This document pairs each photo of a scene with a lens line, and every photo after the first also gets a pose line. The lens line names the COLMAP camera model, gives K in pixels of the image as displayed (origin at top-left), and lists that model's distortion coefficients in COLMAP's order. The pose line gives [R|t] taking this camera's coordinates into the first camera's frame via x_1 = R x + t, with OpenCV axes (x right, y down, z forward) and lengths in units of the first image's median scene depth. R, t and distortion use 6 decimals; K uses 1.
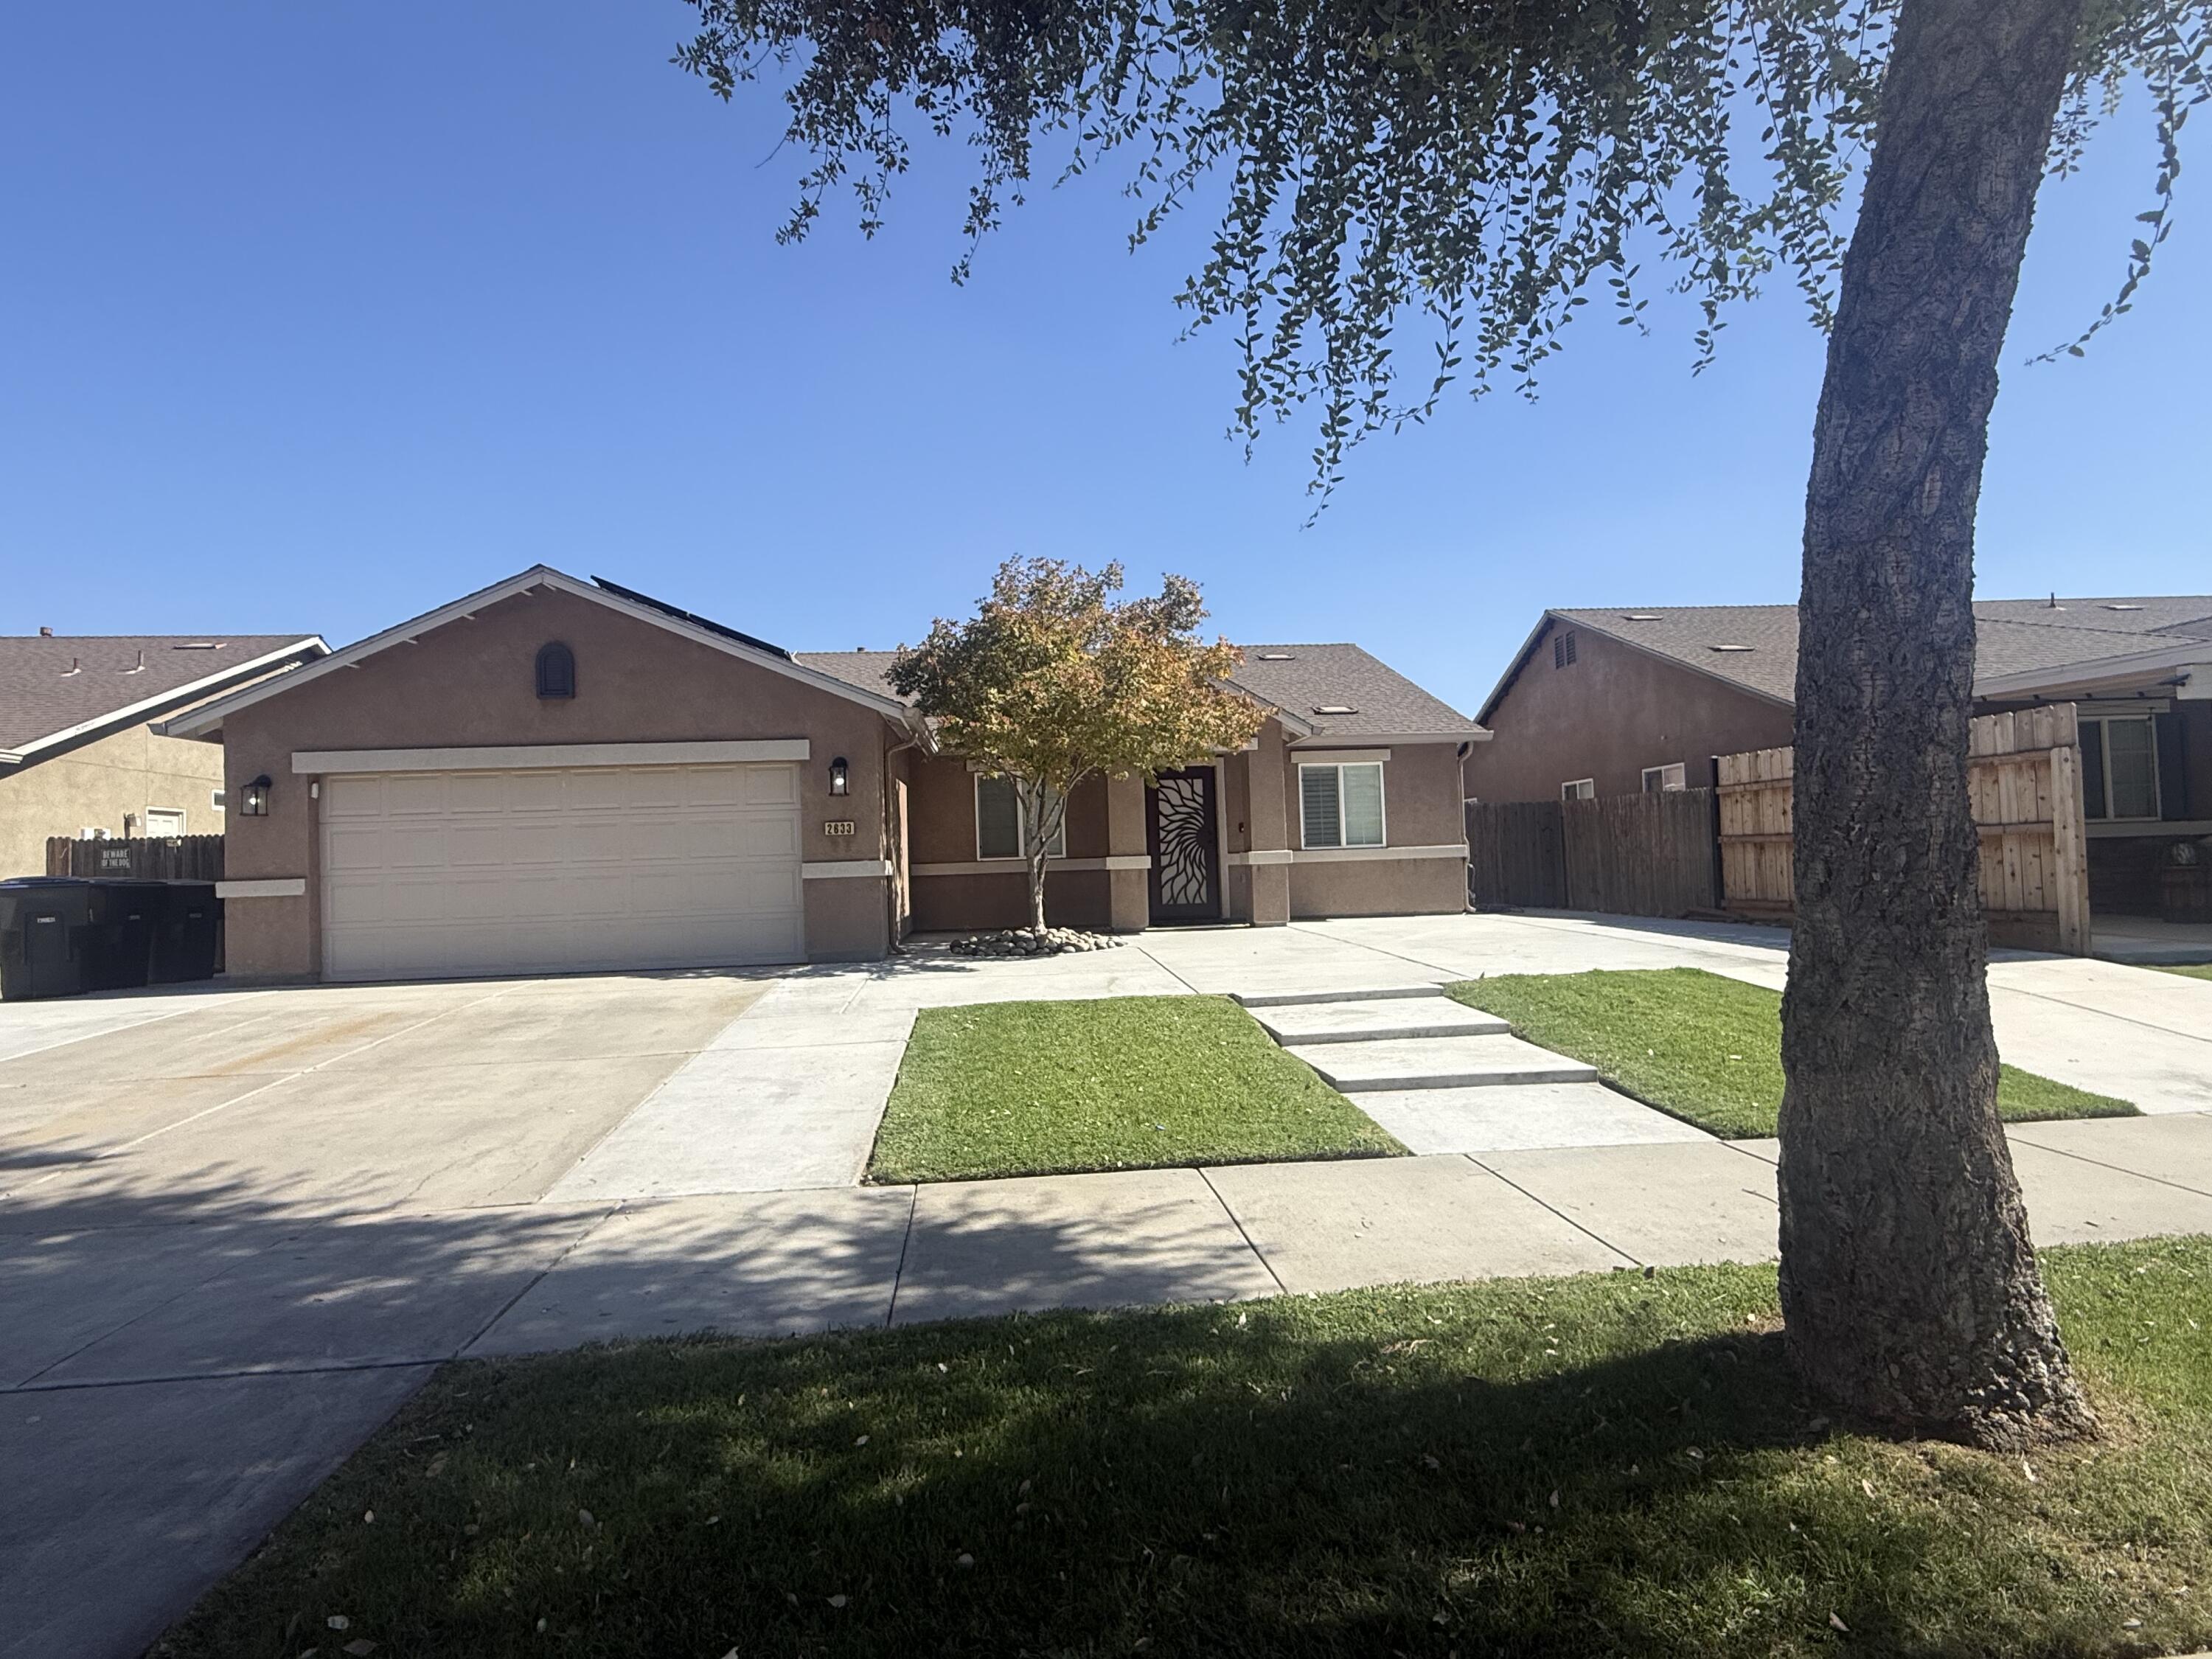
lens RADIAL K [[1117.2, 0, 1102.0], [0, 1117.2, 833.5], [0, 0, 1]] dist [0.001274, 0.000061]
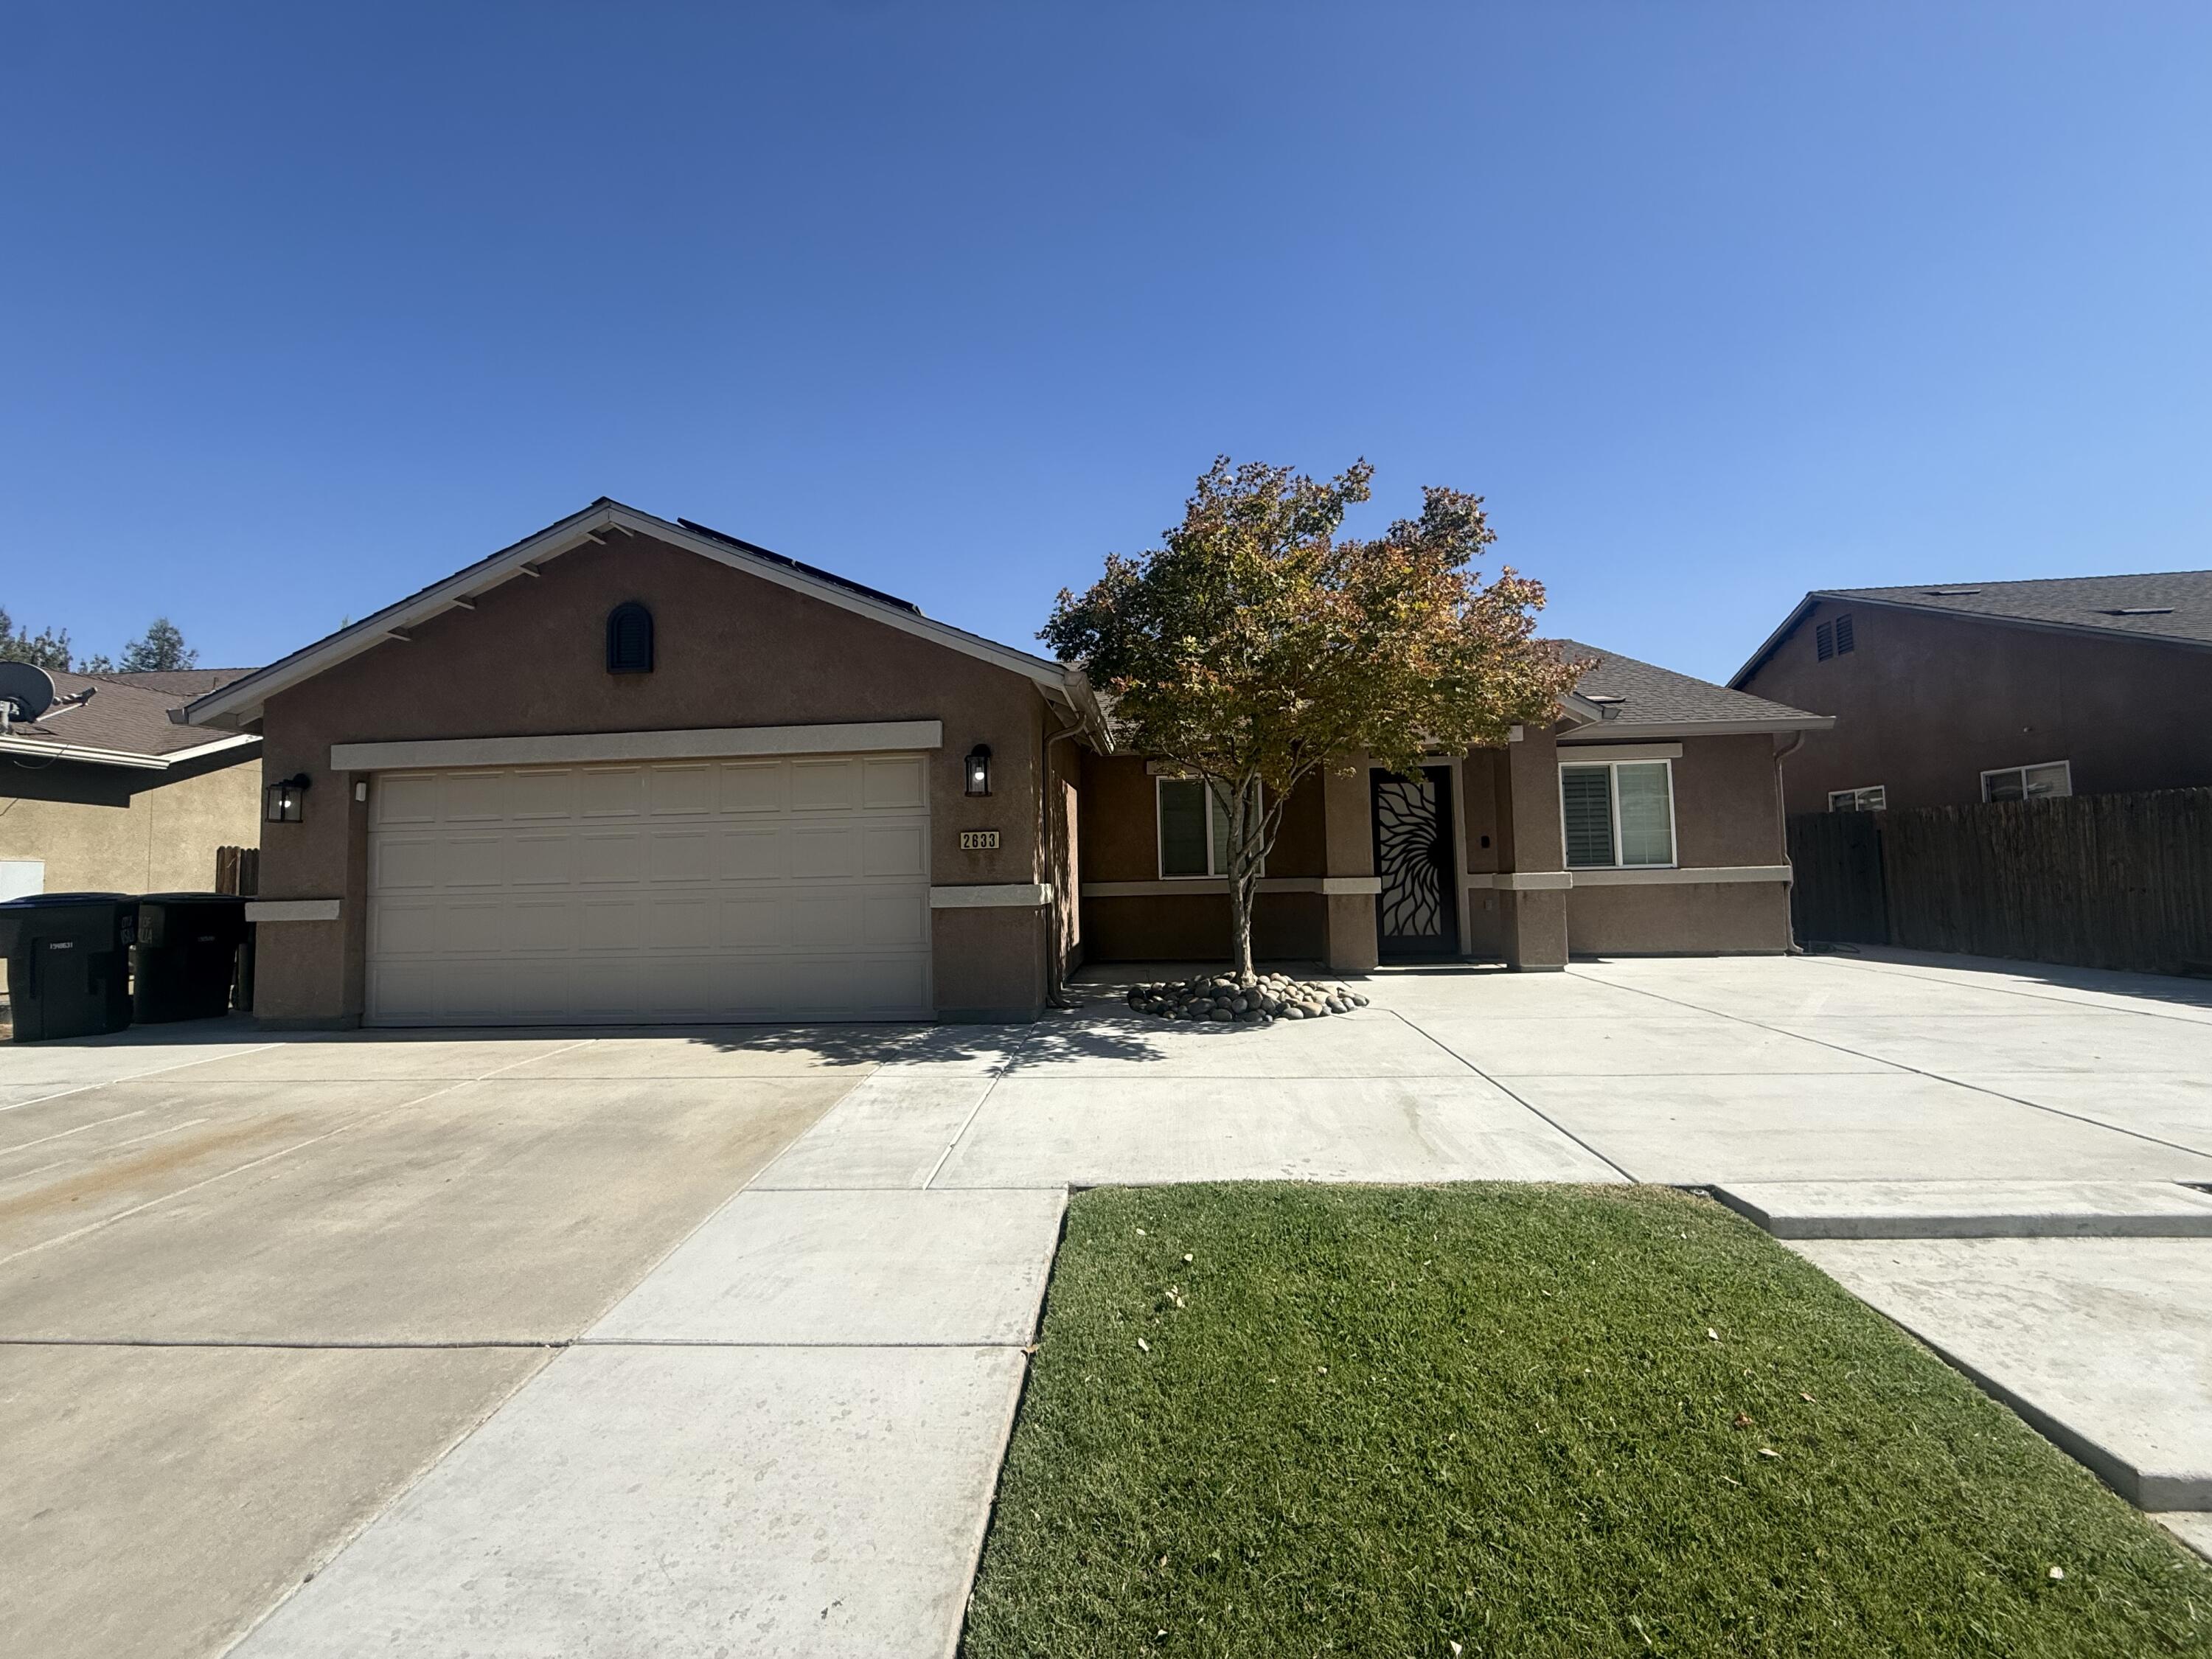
lens RADIAL K [[886.2, 0, 1098.8], [0, 886.2, 826.9], [0, 0, 1]] dist [-0.000367, 0.000331]
pose [[0.986390, 0.001192, -0.164418, -0.061122], [-0.004844, 0.999750, -0.021813, -0.000990], [0.164351, 0.022313, 0.986150, 0.436151]]
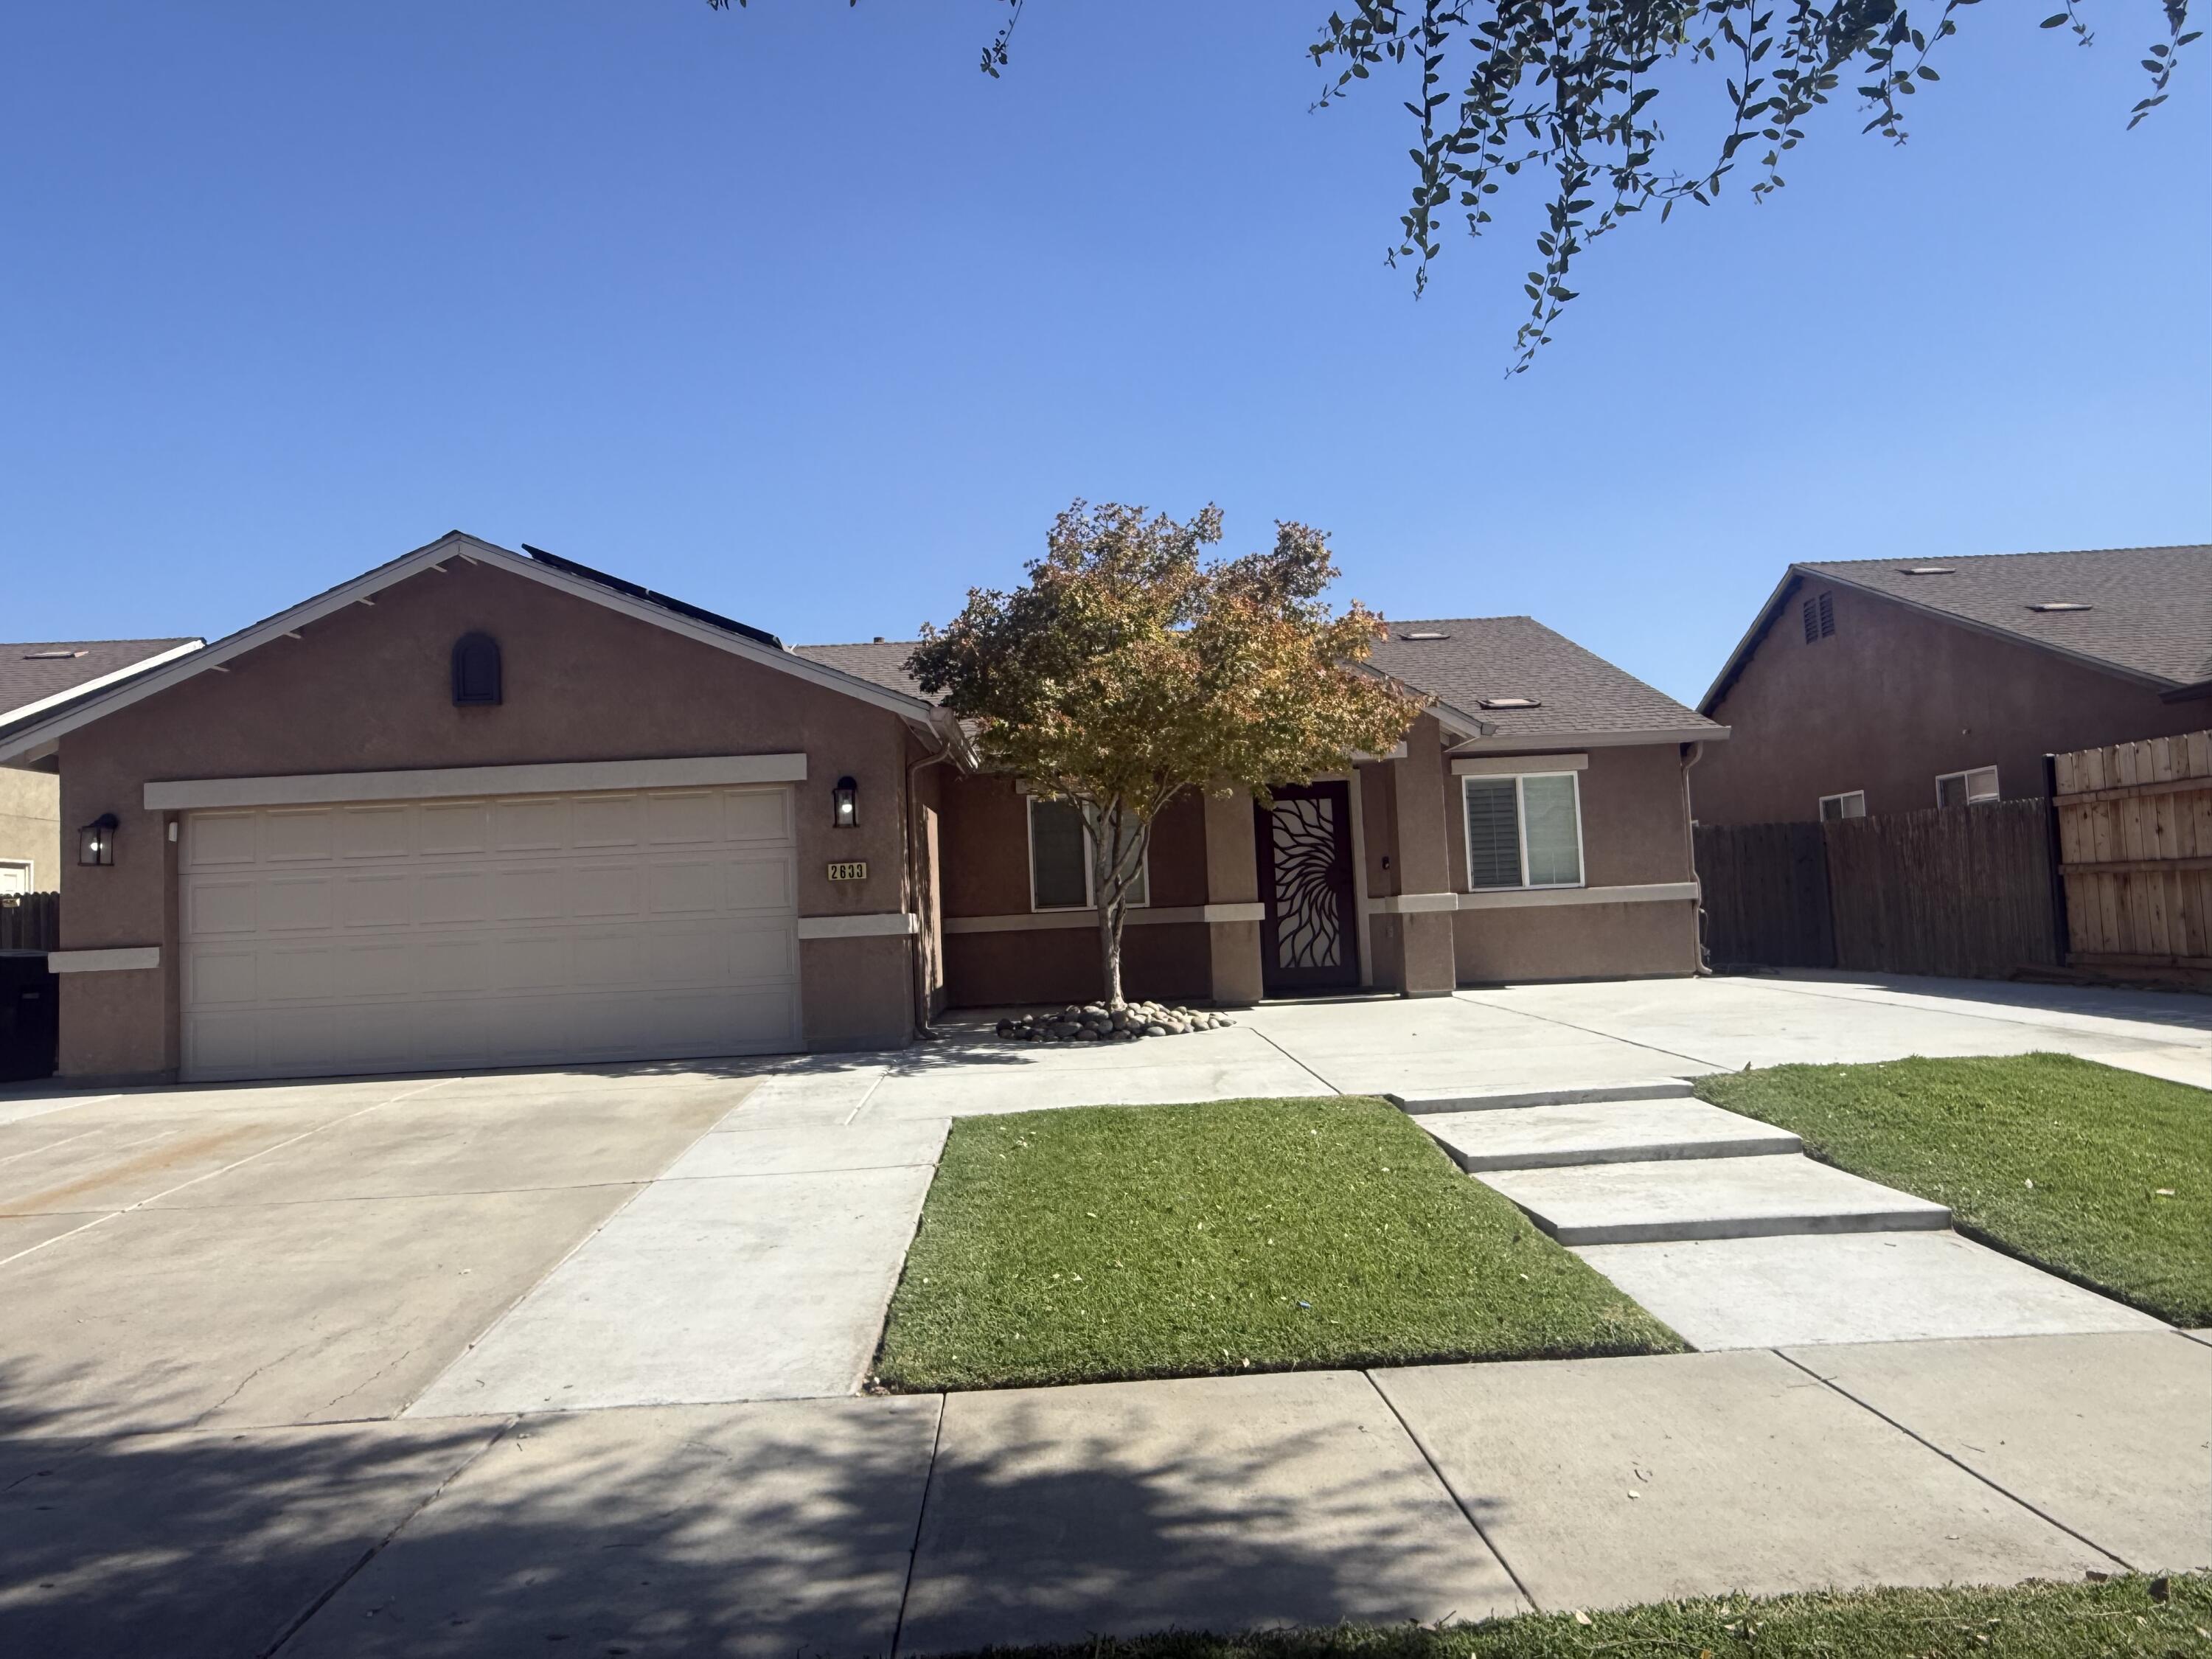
lens RADIAL K [[1429.3, 0, 1103.8], [0, 1429.3, 834.5], [0, 0, 1]] dist [0.001494, -0.002368]
pose [[0.998014, -0.016053, -0.060912, -0.005133], [0.014255, 0.999453, -0.029841, 0.001899], [0.061358, 0.028913, 0.997697, 0.056810]]
